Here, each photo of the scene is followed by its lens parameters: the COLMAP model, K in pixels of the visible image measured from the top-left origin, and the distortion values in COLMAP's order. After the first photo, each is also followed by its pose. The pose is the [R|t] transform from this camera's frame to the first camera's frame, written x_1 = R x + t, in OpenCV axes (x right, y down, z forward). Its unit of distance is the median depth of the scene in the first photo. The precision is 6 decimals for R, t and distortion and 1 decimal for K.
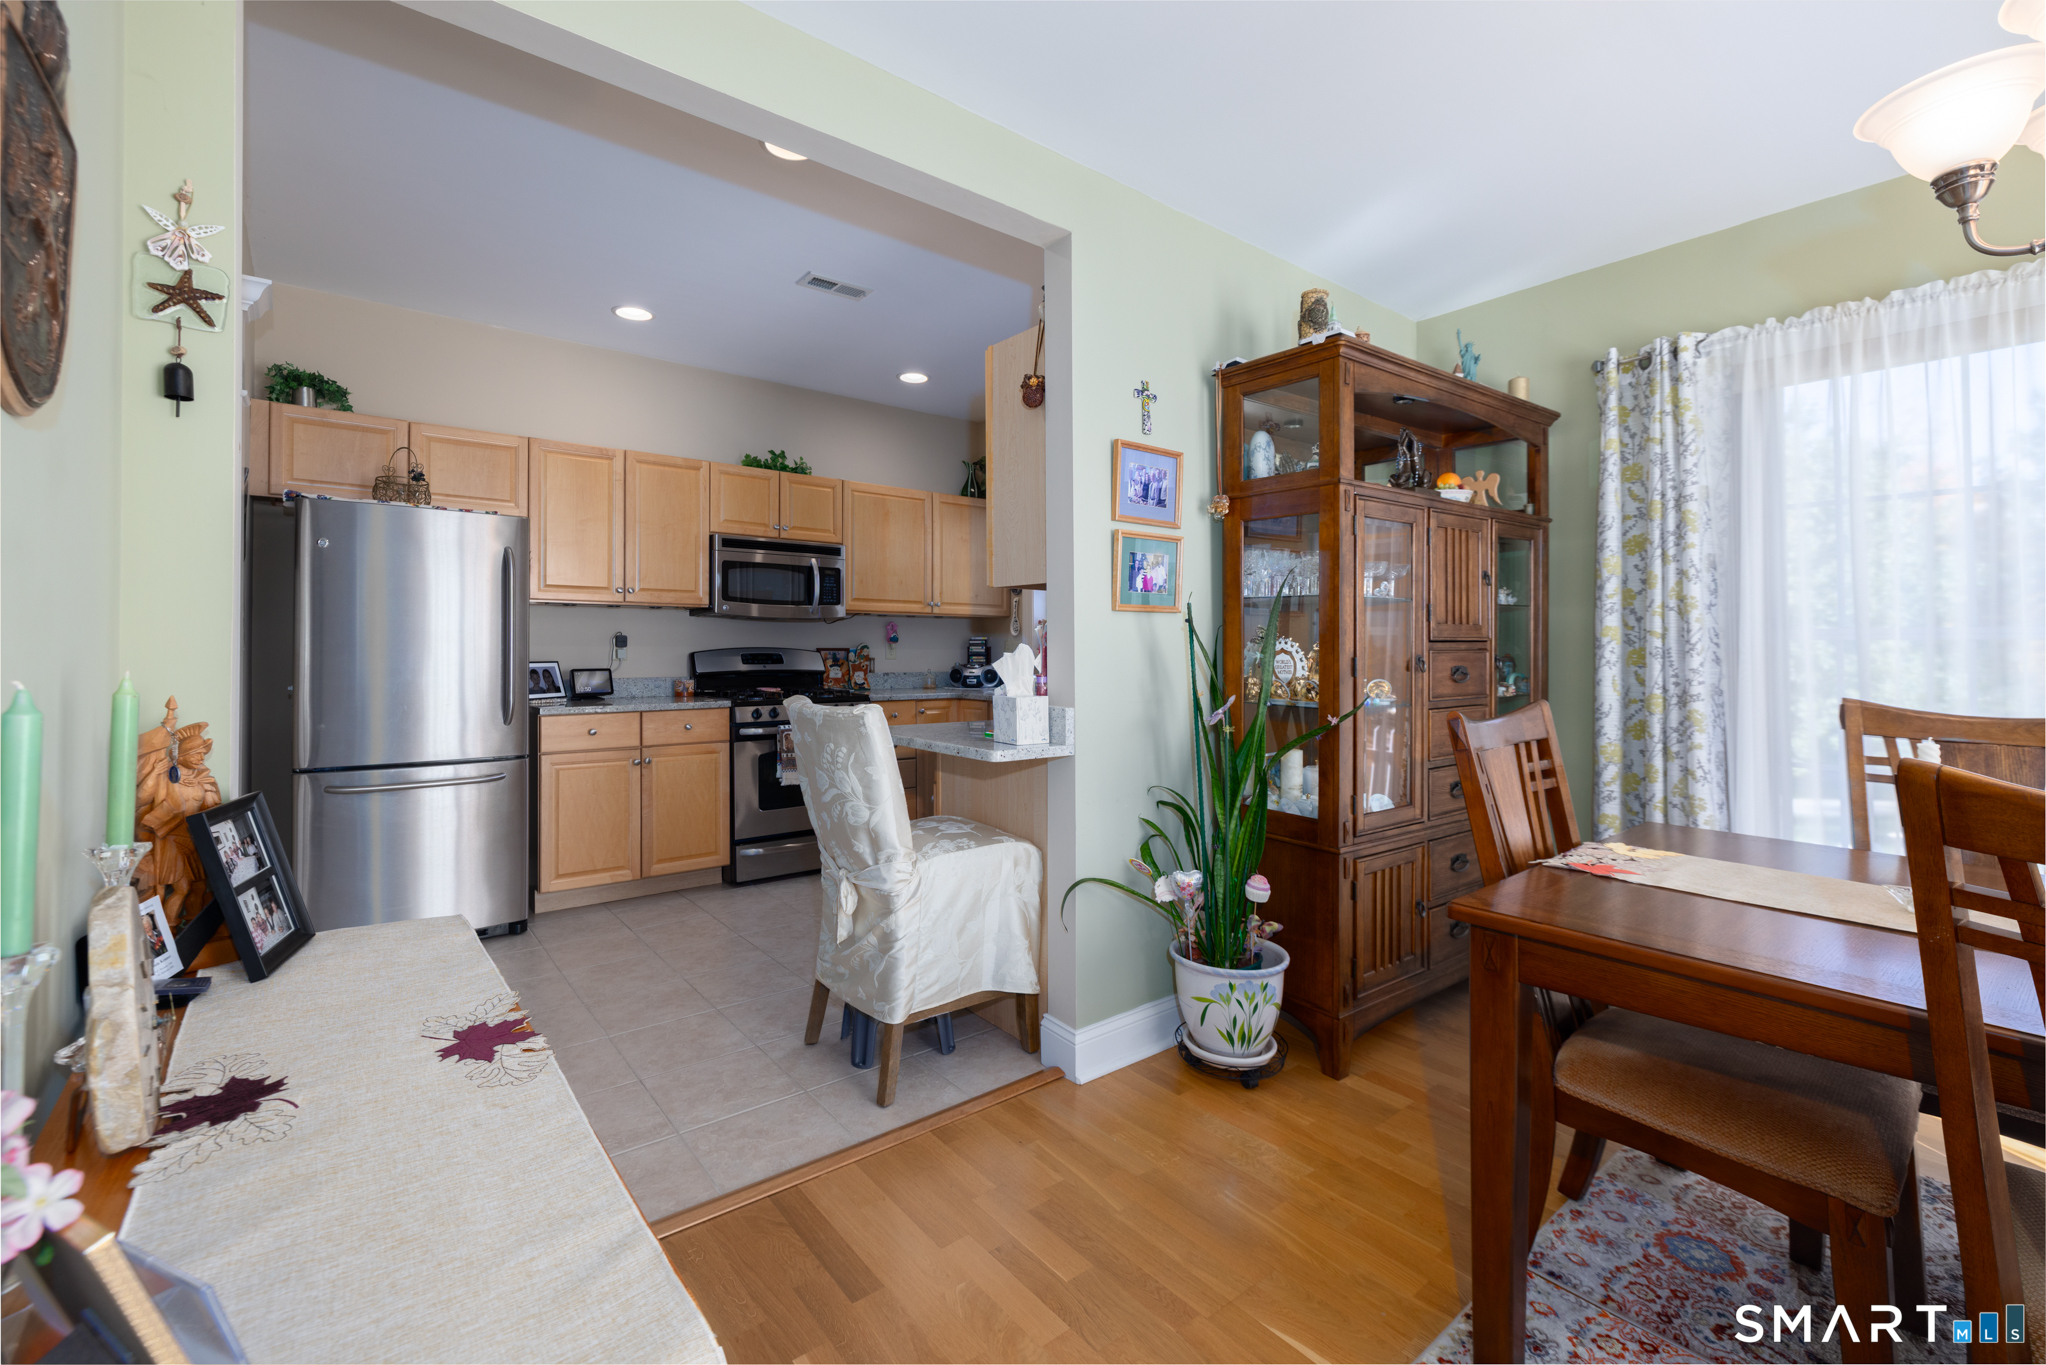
lens RADIAL K [[865.0, 0, 1002.8], [0, 865.0, 620.8], [0, 0, 1]] dist [-0.000213, 0.000305]
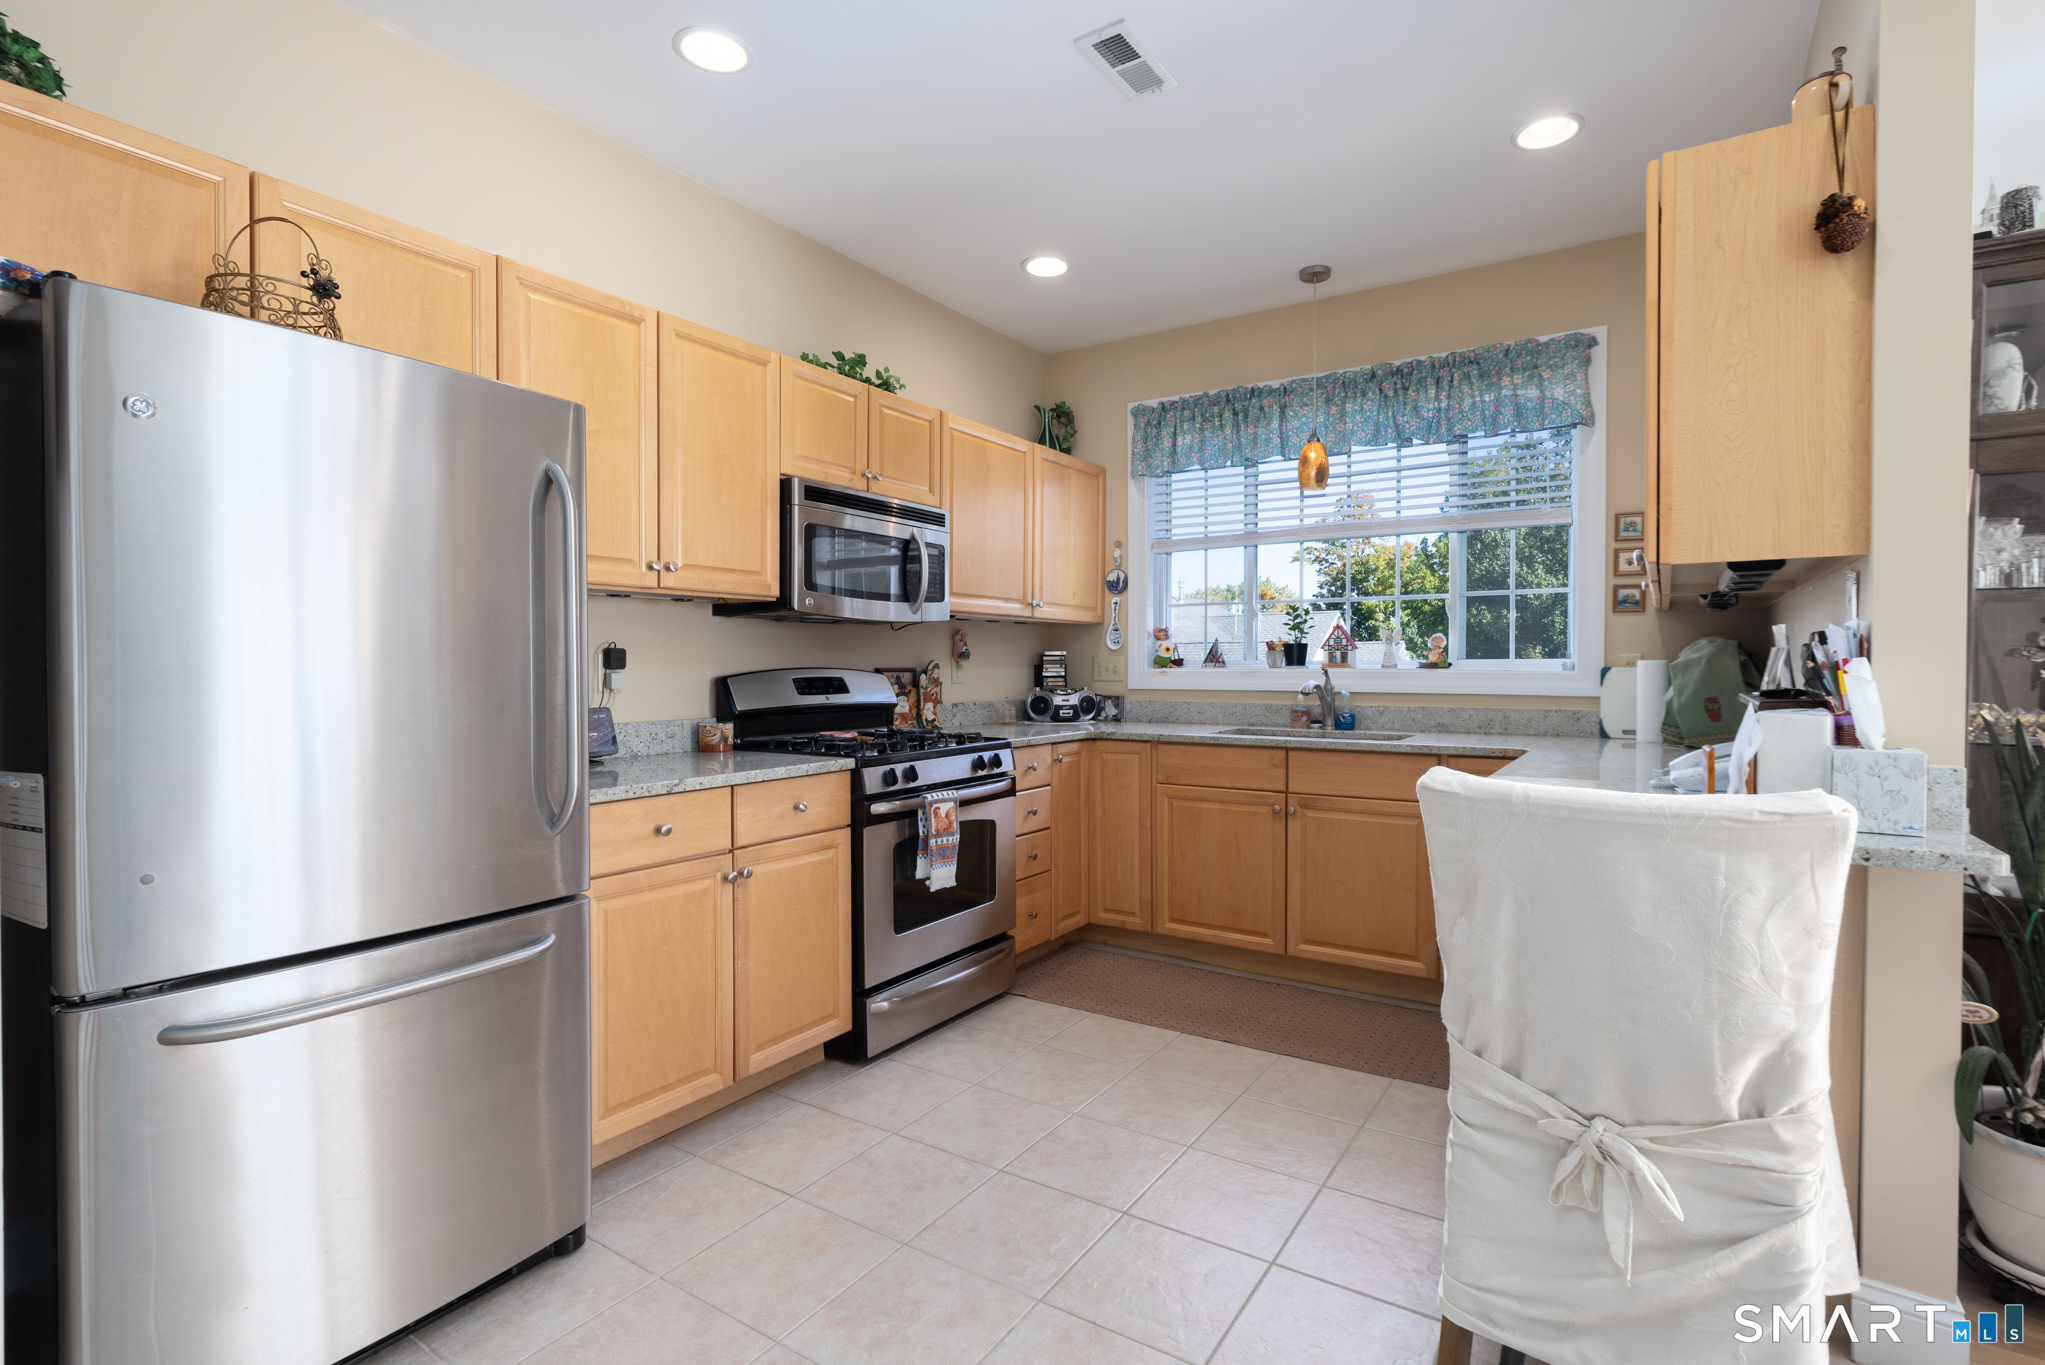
lens RADIAL K [[952.1, 0, 1054.3], [0, 952.1, 660.9], [0, 0, 1]] dist [0.001156, 0.000675]
pose [[0.941027, -0.004215, 0.338307, -0.648180], [-0.005072, 0.999634, 0.026560, 0.012193], [-0.338295, -0.026710, 0.940661, 0.542059]]
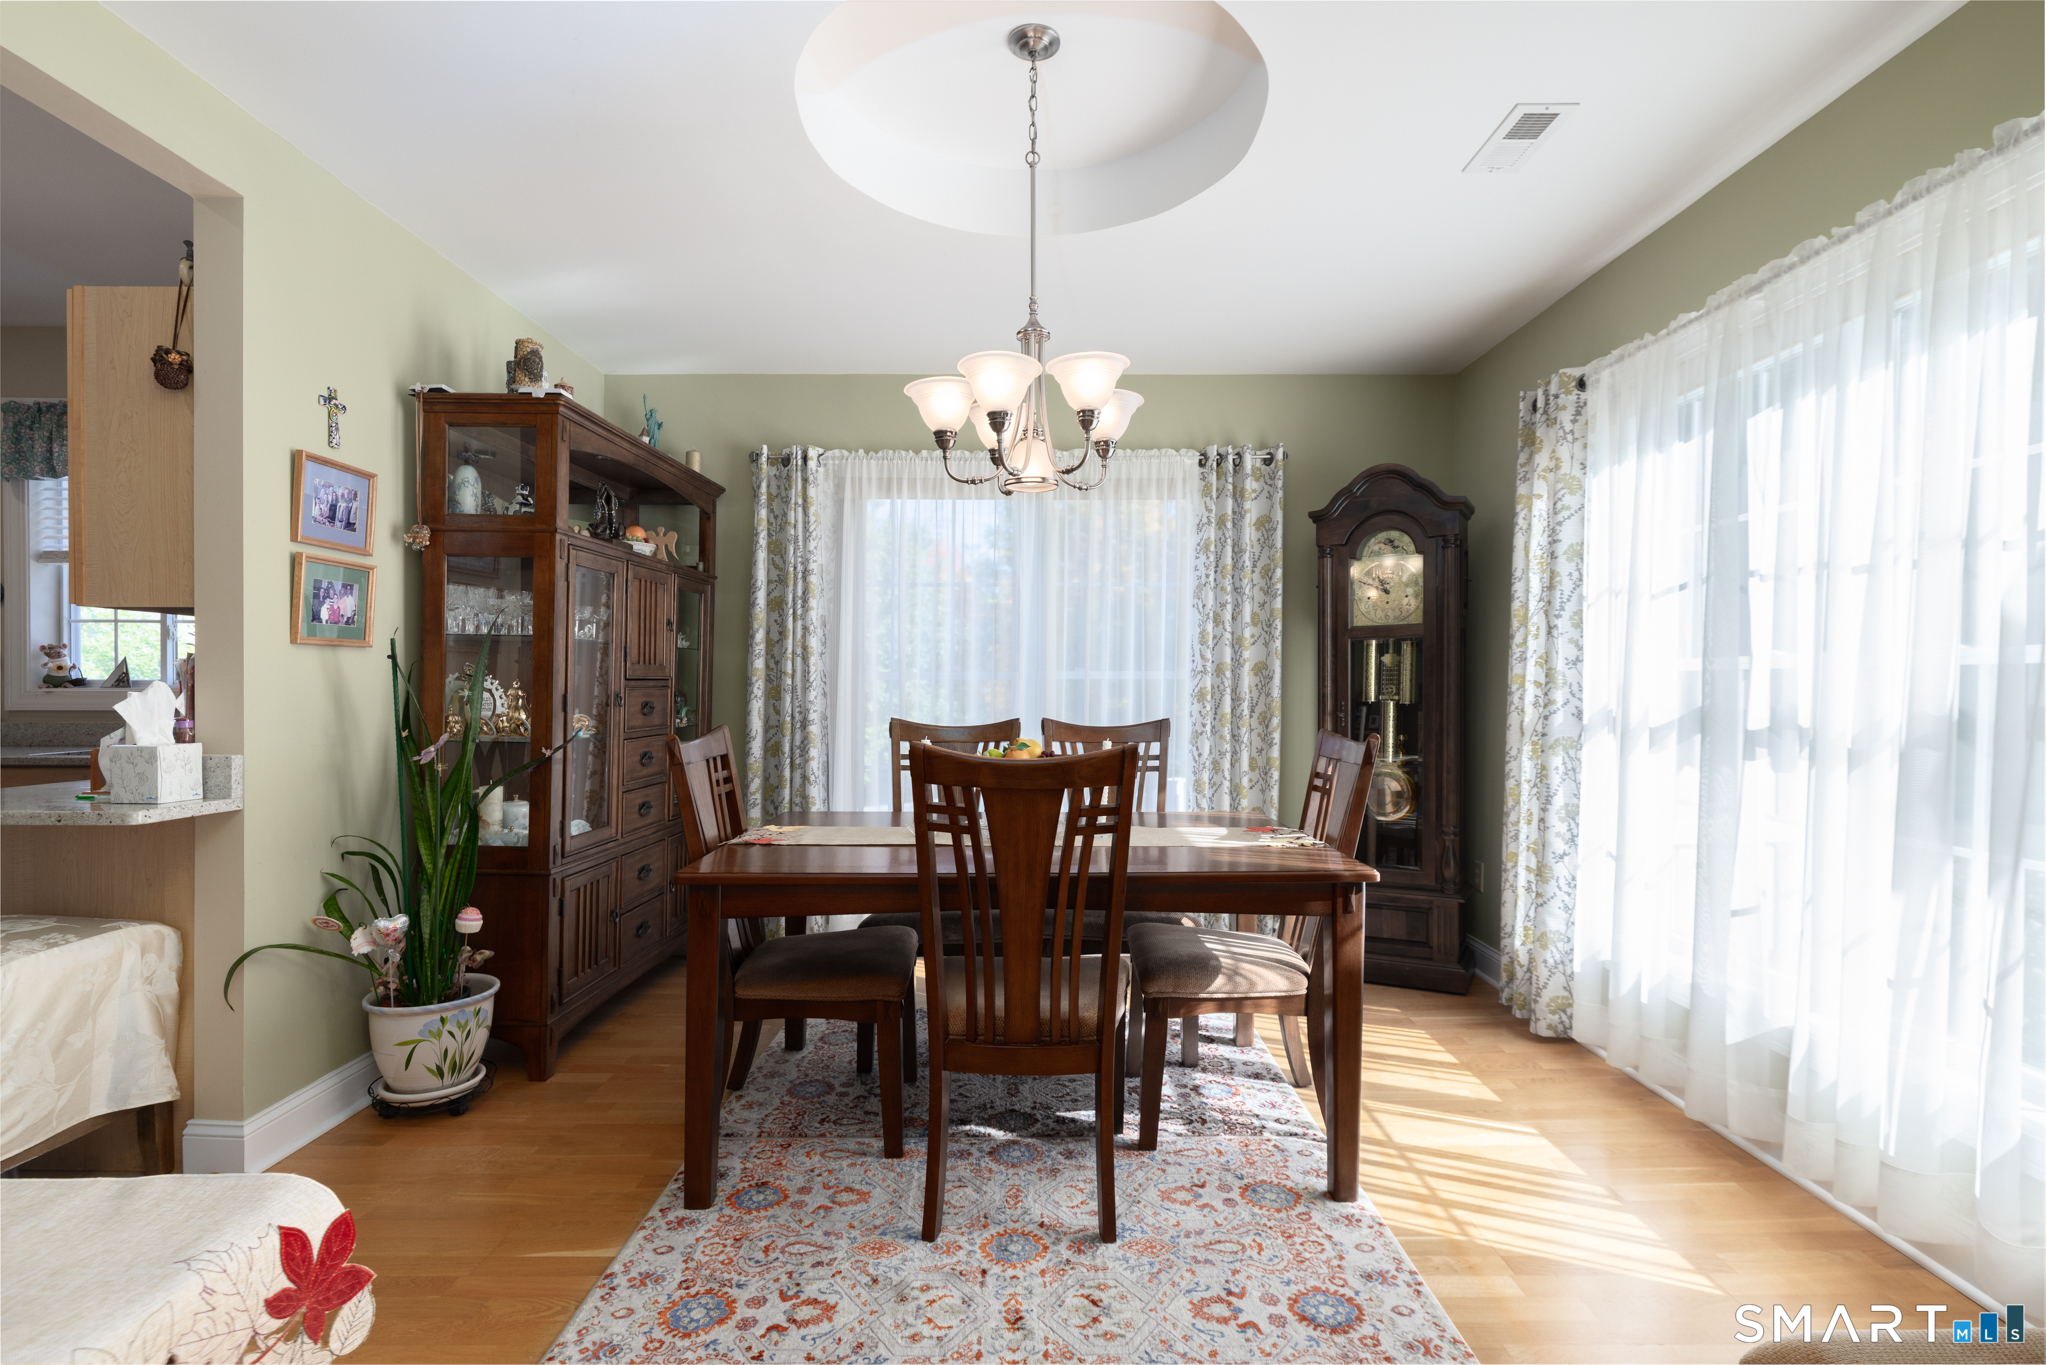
lens RADIAL K [[952.6, 0, 1054.8], [0, 952.6, 660.9], [0, 0, 1]] dist [0.001156, 0.000675]
pose [[0.591861, 0.019844, 0.805796, -0.181003], [-0.024929, 0.999669, -0.006307, -0.006703], [-0.805655, -0.016355, 0.592160, -0.190584]]
